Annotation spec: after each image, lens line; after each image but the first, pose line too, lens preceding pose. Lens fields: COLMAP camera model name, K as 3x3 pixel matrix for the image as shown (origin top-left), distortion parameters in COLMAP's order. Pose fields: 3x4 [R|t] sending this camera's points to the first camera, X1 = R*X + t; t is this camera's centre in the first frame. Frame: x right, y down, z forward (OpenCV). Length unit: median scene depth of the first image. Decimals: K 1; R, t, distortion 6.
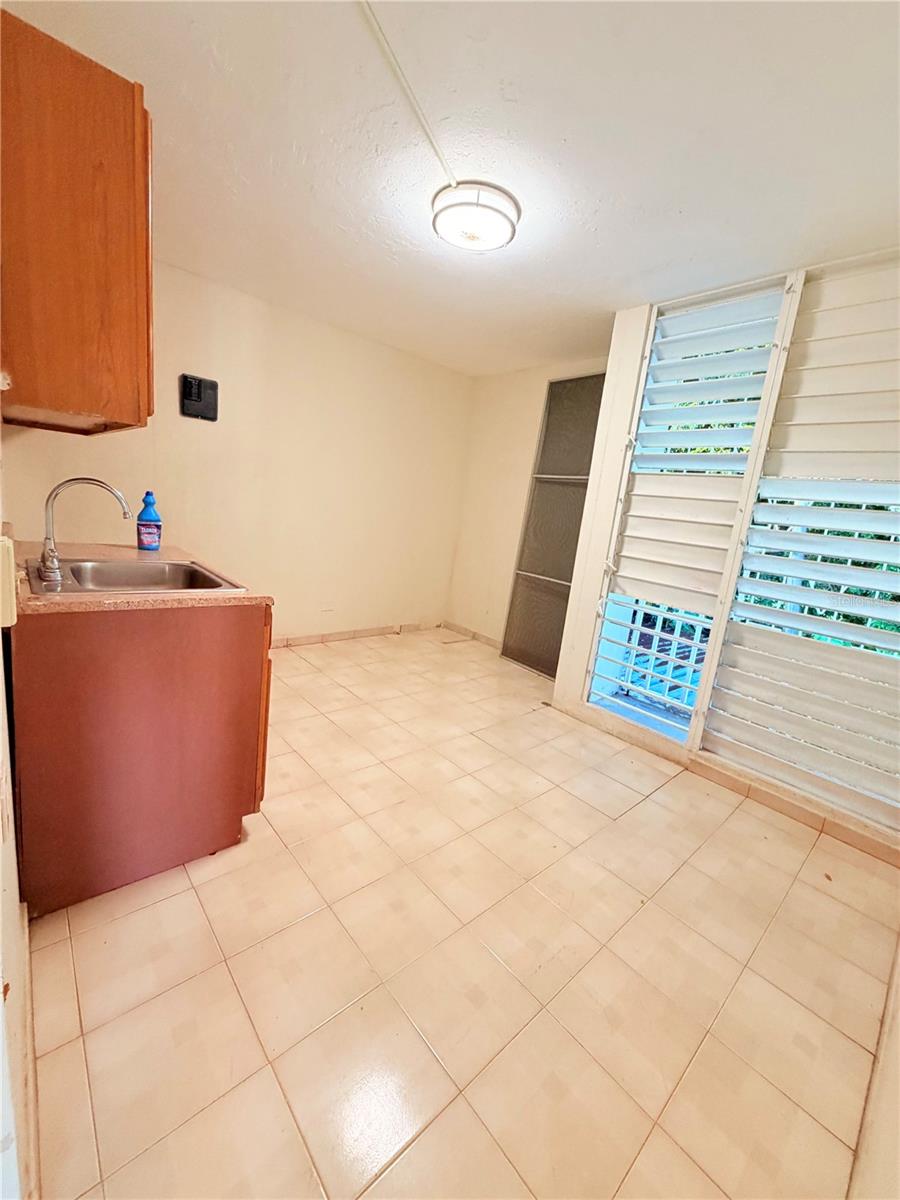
lens RADIAL K [[478.5, 0, 451.9], [0, 478.5, 595.0], [0, 0, 1]] dist [0.000734, -0.000188]
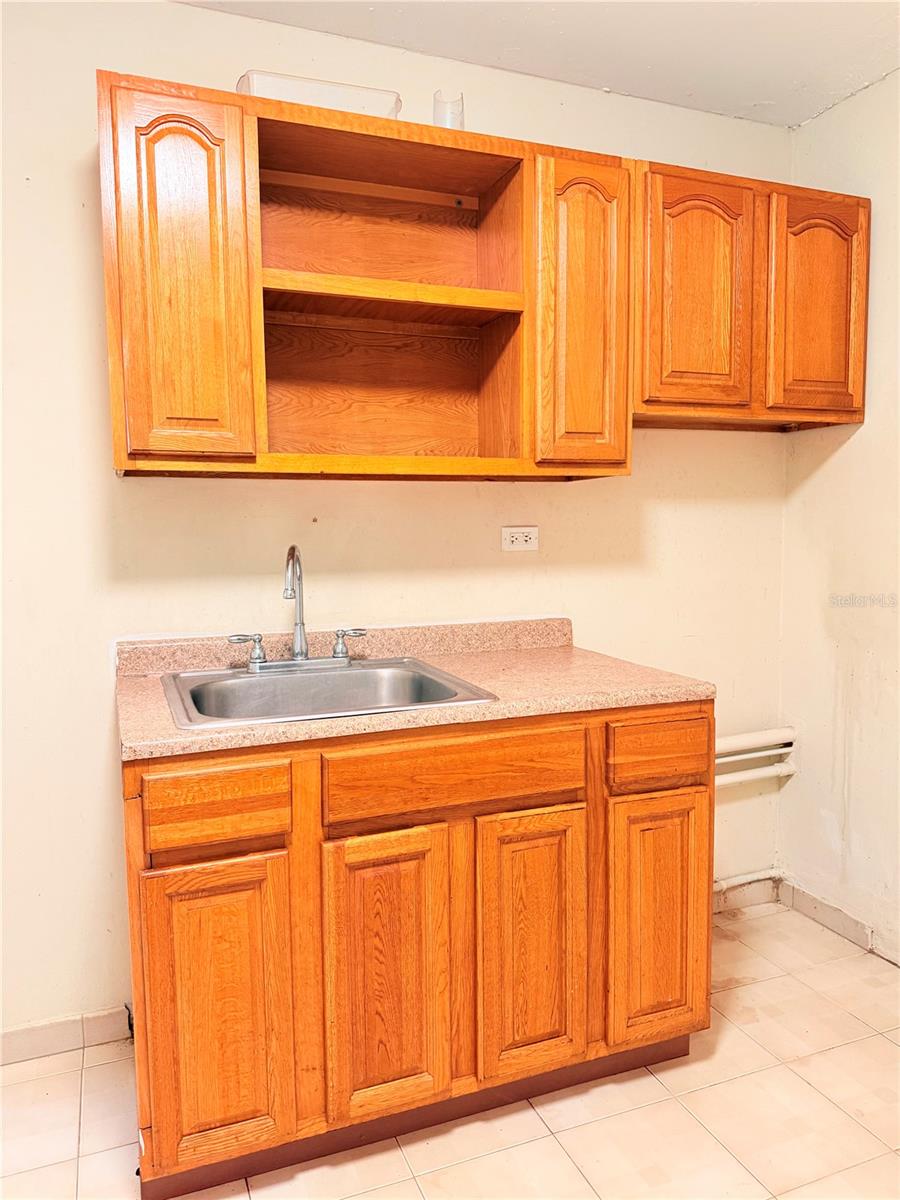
lens RADIAL K [[853.5, 0, 450.0], [0, 853.5, 600.0], [0, 0, 1]] dist [0.078204, -0.120451]
pose [[-0.343406, -0.025771, -0.938834, 0.231724], [-0.199490, 0.978815, 0.046101, -0.162970], [0.917756, 0.203120, -0.341272, 1.011046]]
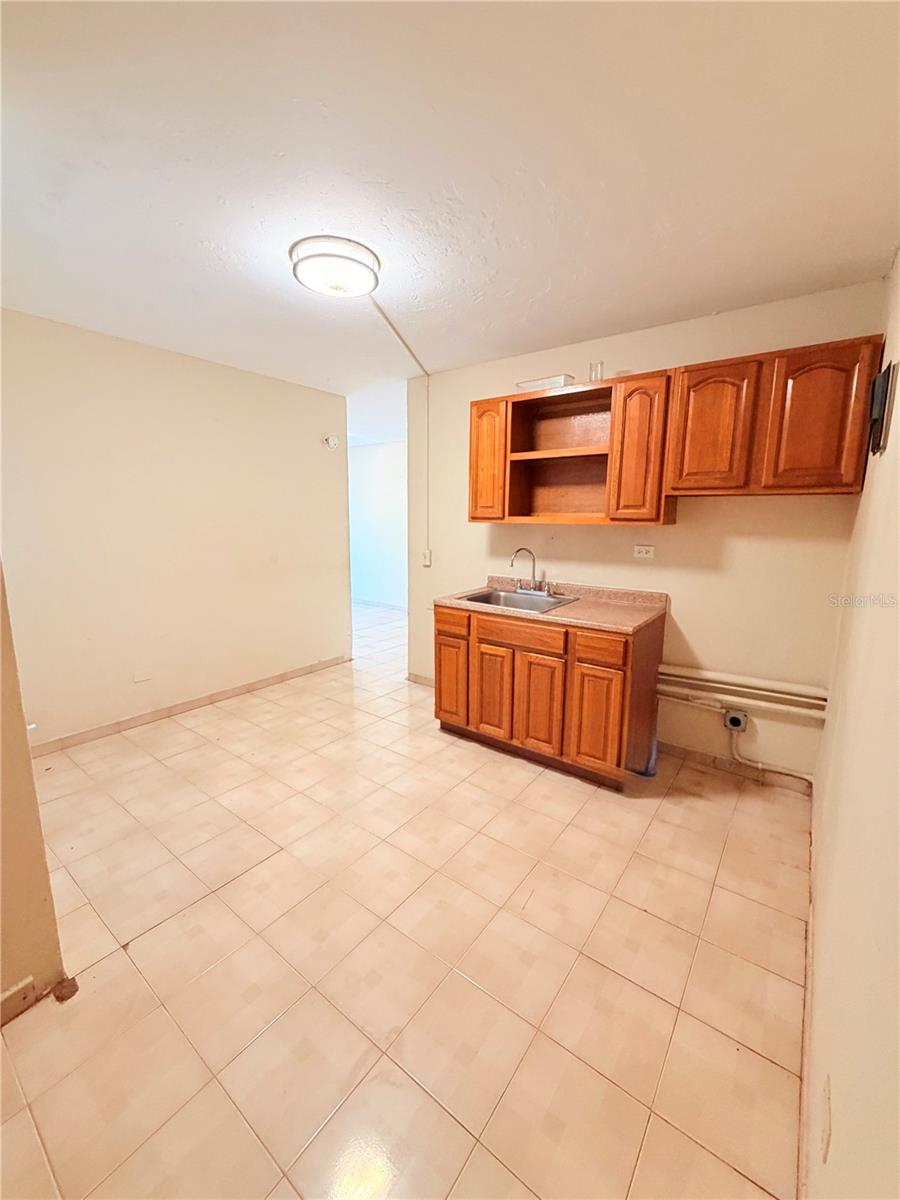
lens RADIAL K [[478.5, 0, 451.9], [0, 478.5, 595.0], [0, 0, 1]] dist [0.000734, -0.000188]
pose [[-0.974012, -0.086825, -0.209195, -0.031382], [-0.152003, 0.935304, 0.319533, -0.398820], [0.167917, 0.343027, -0.924195, 1.743917]]
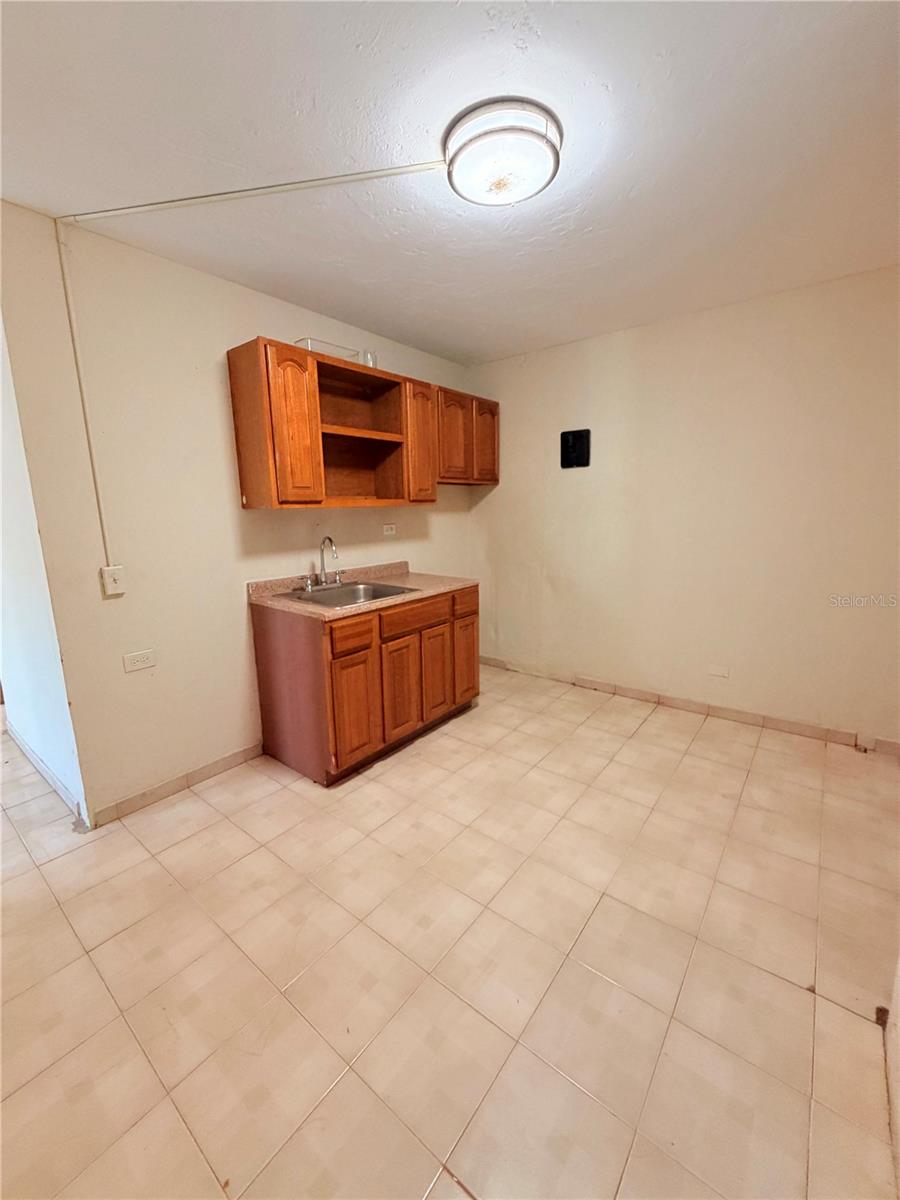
lens RADIAL K [[478.5, 0, 451.9], [0, 478.5, 595.0], [0, 0, 1]] dist [0.000734, -0.000188]
pose [[0.170327, 0.066100, -0.983168, 0.646757], [-0.144855, 0.988588, 0.041369, -0.102734], [0.974682, 0.135370, 0.177958, 0.697622]]
